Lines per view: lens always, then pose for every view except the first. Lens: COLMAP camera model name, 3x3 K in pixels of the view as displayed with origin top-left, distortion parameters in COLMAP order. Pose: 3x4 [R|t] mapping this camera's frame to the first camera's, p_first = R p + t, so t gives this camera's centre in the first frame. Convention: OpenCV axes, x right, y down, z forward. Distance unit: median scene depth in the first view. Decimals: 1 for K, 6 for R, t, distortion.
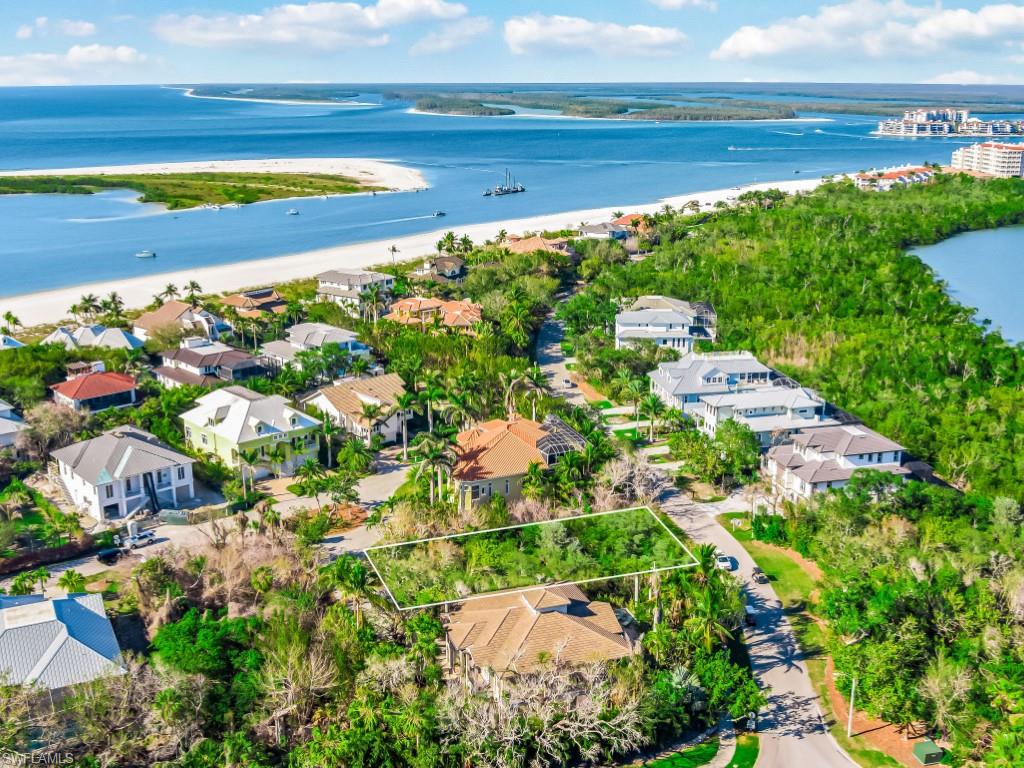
lens RADIAL K [[1091.0, 0, 512.0], [0, 1091.0, 384.0], [0, 0, 1]] dist [-0.054906, 0.001010]
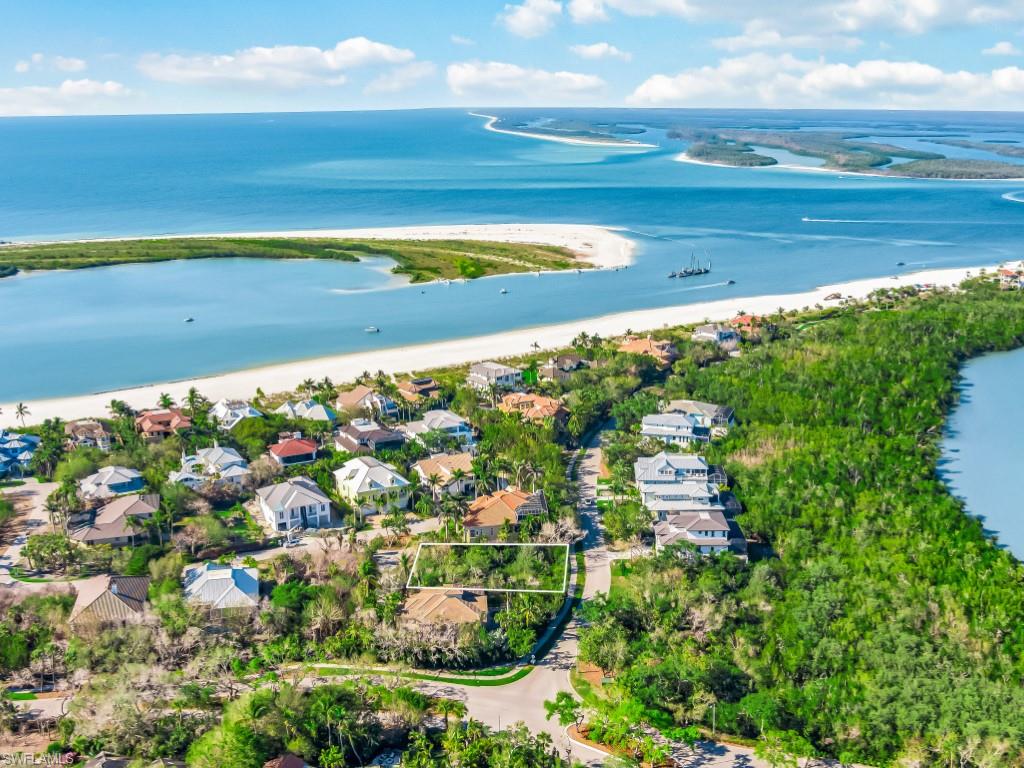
lens RADIAL K [[1087.4, 0, 549.0], [0, 1087.4, 365.0], [0, 0, 1]] dist [-0.053845, 0.000316]
pose [[0.973508, 0.052503, -0.222545, 0.388516], [-0.061658, 0.997505, -0.034385, -0.100042], [0.220184, 0.047196, 0.974316, -0.580294]]
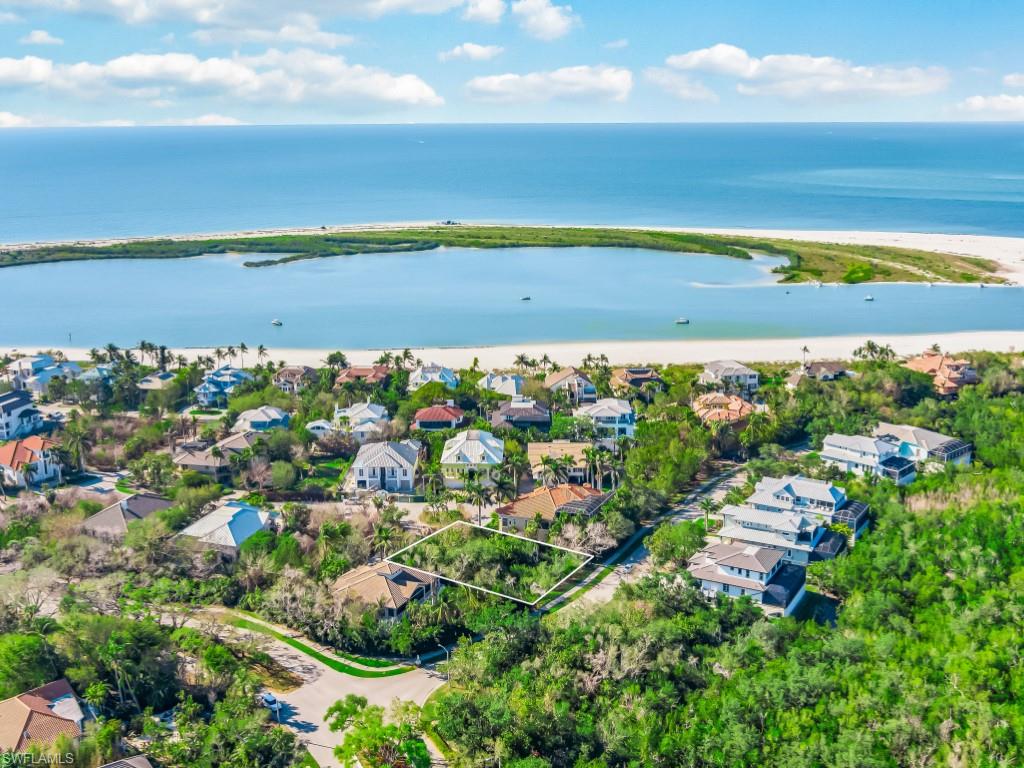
lens RADIAL K [[1091.0, 0, 512.0], [0, 1091.0, 384.0], [0, 0, 1]] dist [-0.054906, 0.001010]
pose [[0.731303, 0.159977, -0.663026, 0.828588], [-0.183636, 0.982389, 0.034488, -0.128296], [0.656867, 0.096534, 0.747802, -0.157041]]
